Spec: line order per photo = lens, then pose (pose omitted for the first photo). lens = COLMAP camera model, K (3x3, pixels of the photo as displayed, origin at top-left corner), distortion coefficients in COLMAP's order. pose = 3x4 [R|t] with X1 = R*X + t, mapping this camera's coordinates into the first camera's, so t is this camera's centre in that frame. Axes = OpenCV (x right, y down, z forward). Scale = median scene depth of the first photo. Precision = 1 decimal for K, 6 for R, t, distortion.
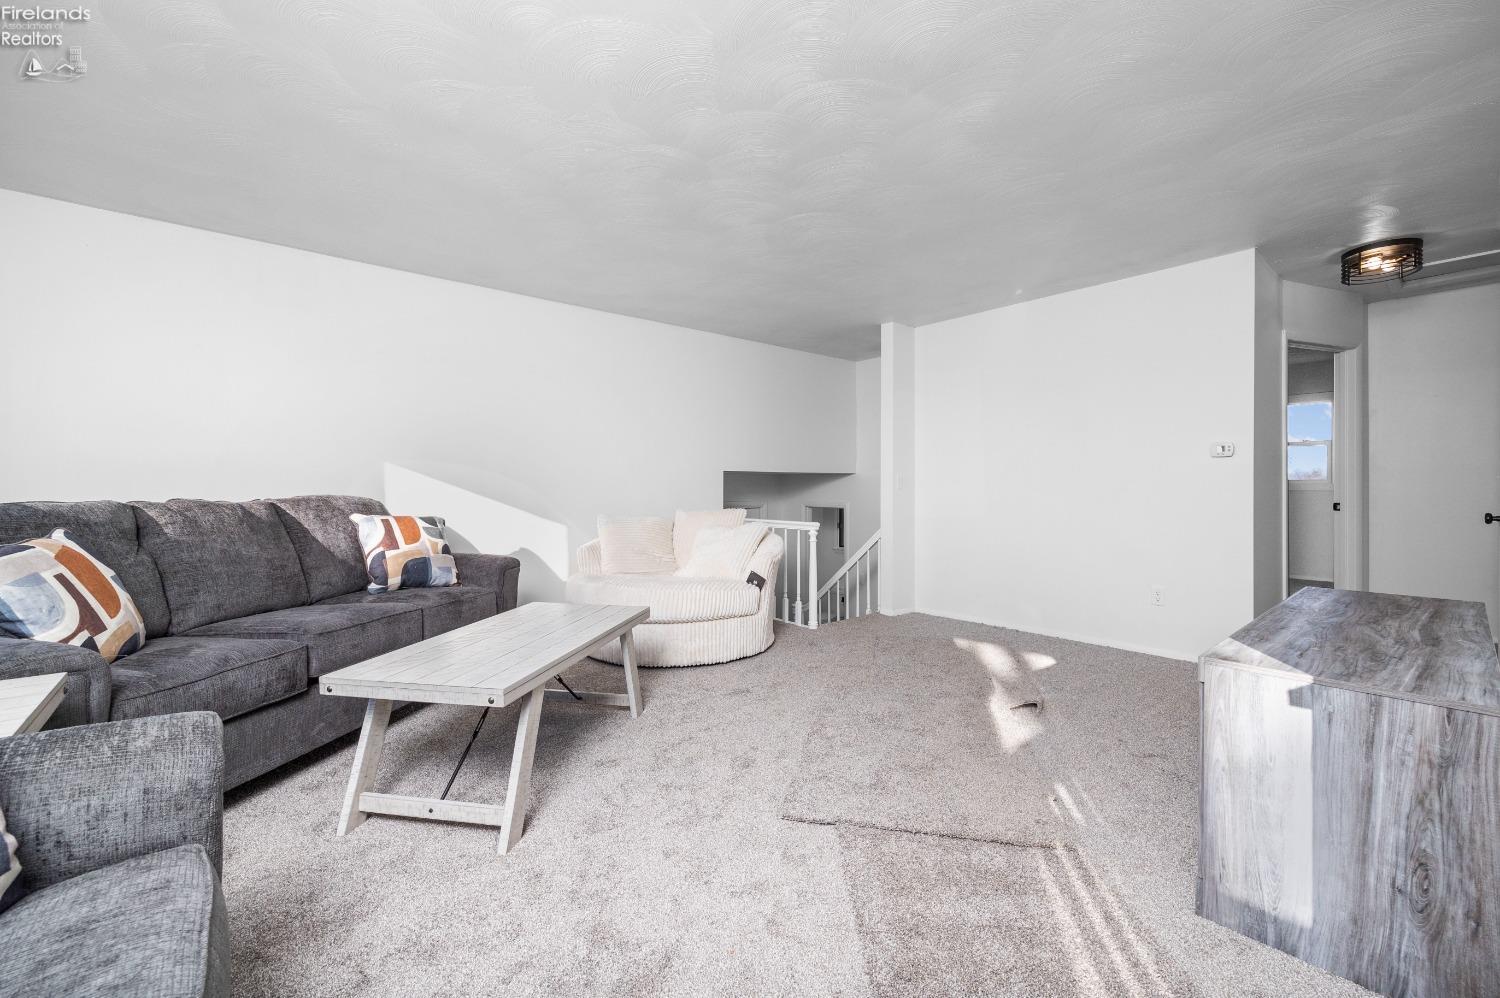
lens RADIAL K [[619.8, 0, 768.6], [0, 619.8, 488.5], [0, 0, 1]] dist [0.000352, -0.000080]
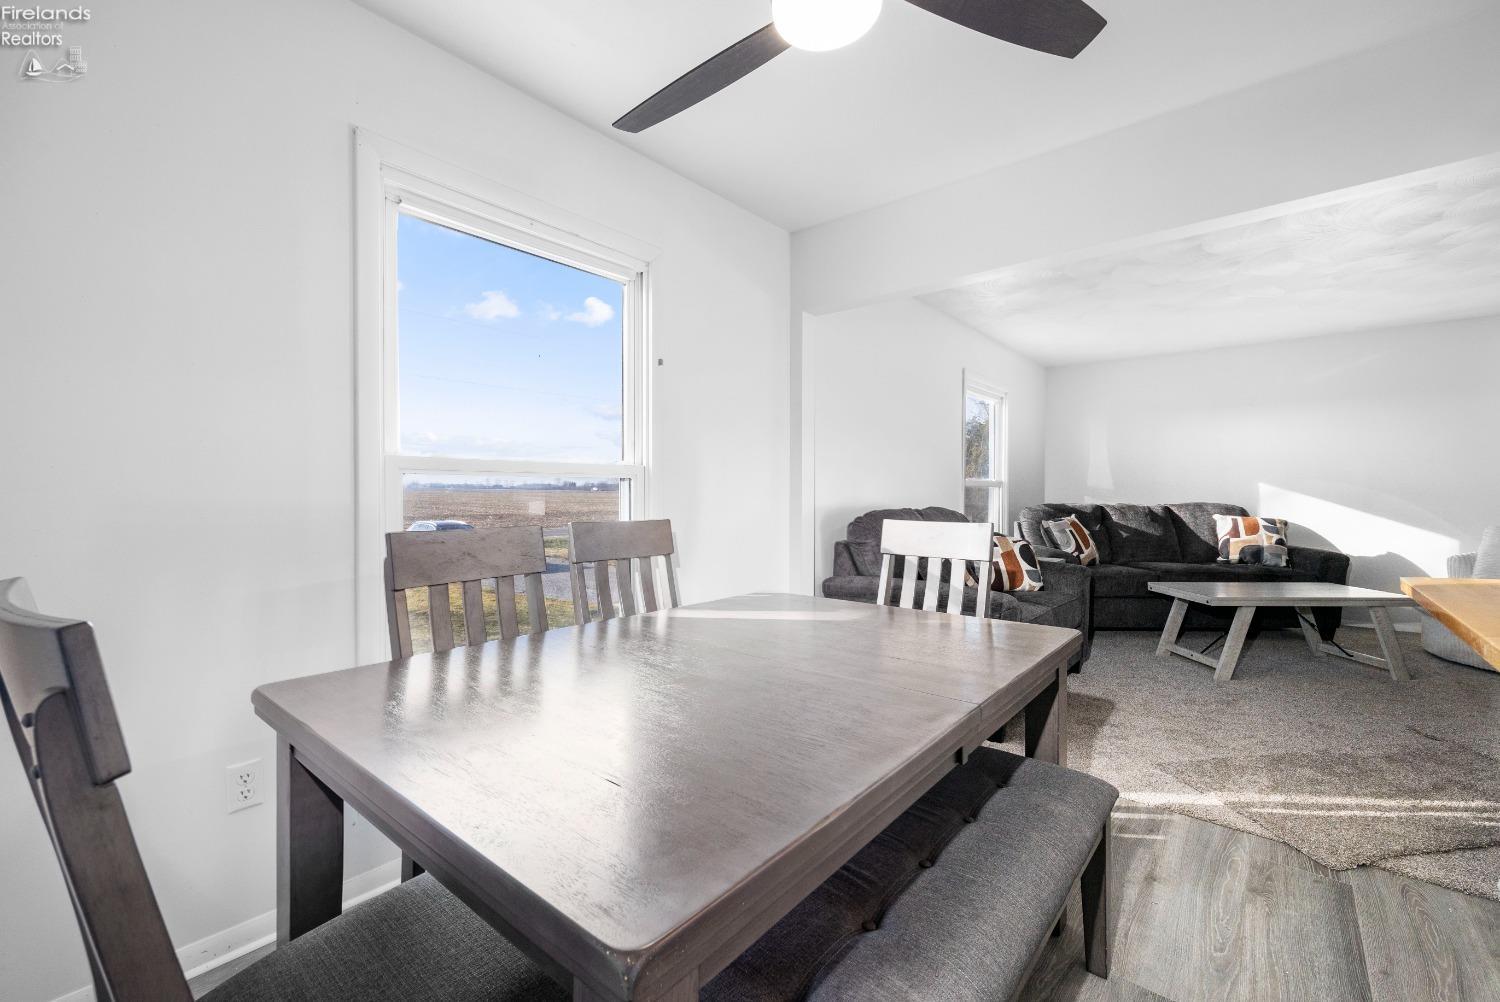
lens RADIAL K [[619.8, 0, 768.6], [0, 619.8, 490.5], [0, 0, 1]] dist [0.000352, -0.000080]
pose [[0.185867, -0.005993, -0.982557, 0.750654], [-0.002460, 0.999975, -0.006565, -0.008124], [0.982572, 0.003638, 0.185848, -0.472650]]
